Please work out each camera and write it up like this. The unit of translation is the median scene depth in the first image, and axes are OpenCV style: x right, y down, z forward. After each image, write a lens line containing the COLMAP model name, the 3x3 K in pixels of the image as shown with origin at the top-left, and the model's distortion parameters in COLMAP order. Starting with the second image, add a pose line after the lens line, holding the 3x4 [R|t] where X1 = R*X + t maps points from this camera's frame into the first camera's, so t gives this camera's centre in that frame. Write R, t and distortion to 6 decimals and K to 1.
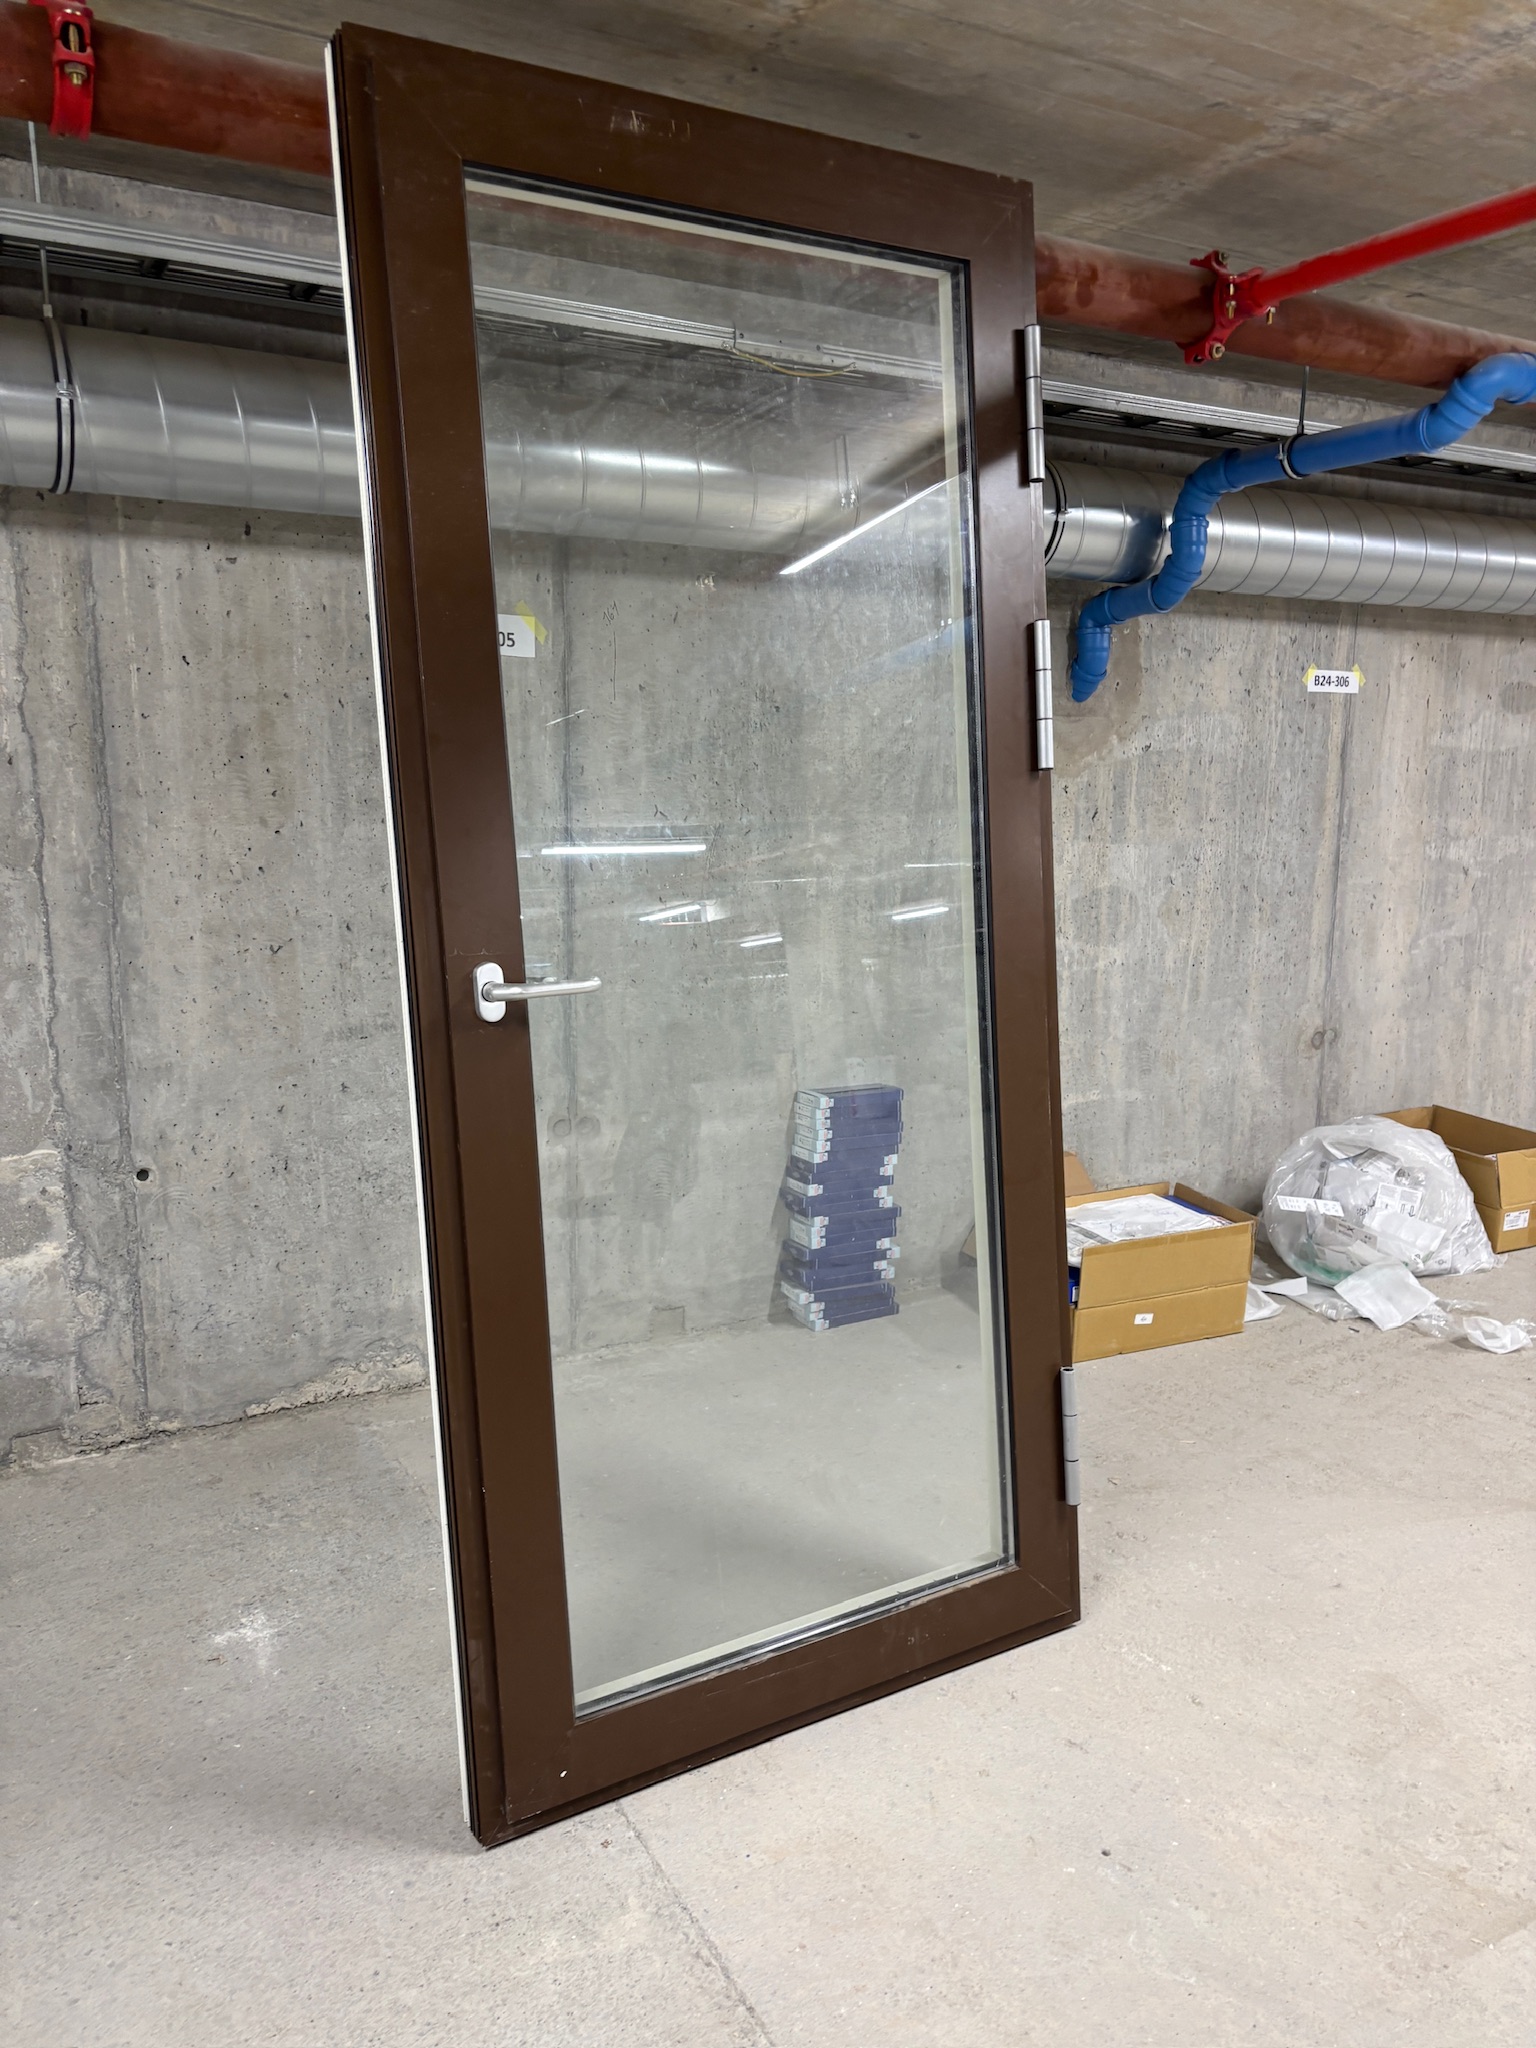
lens RADIAL K [[1546.9, 0, 764.9], [0, 1546.9, 1041.9], [0, 0, 1]] dist [0.069518, -0.069640]
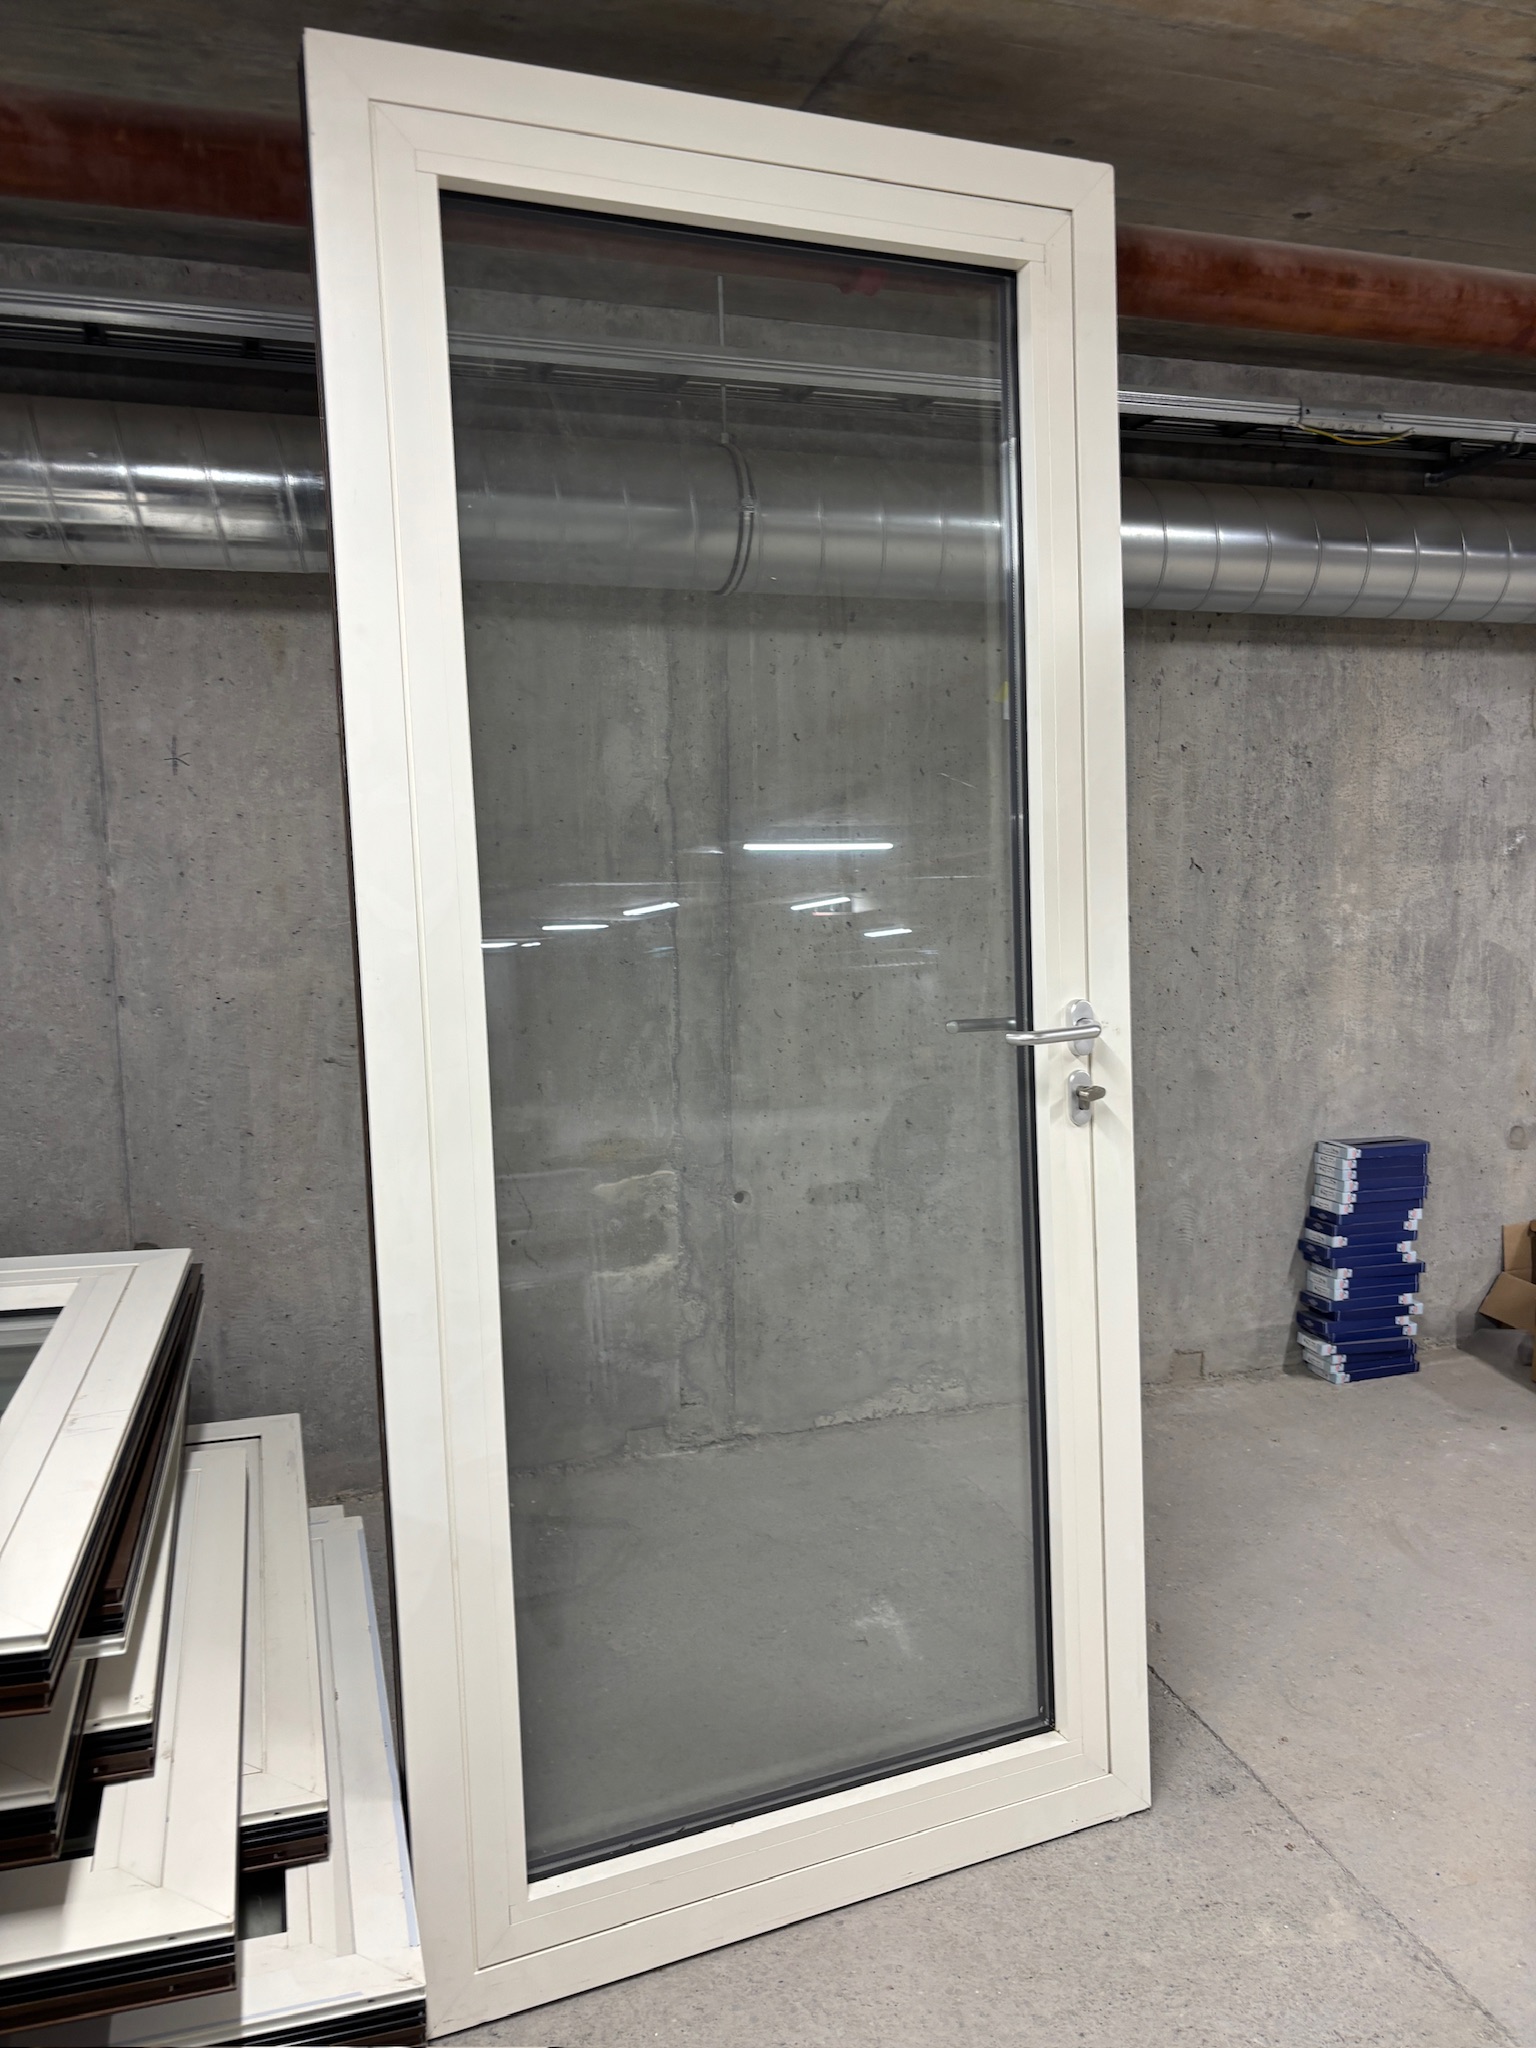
lens RADIAL K [[1572.6, 0, 768.0], [0, 1572.6, 1024.0], [0, 0, 1]] dist [0.087329, -0.077255]
pose [[0.982219, 0.010854, -0.187422, -0.169373], [-0.020013, 0.998692, -0.047043, 0.014390], [0.186666, 0.049957, 0.981152, -0.097664]]
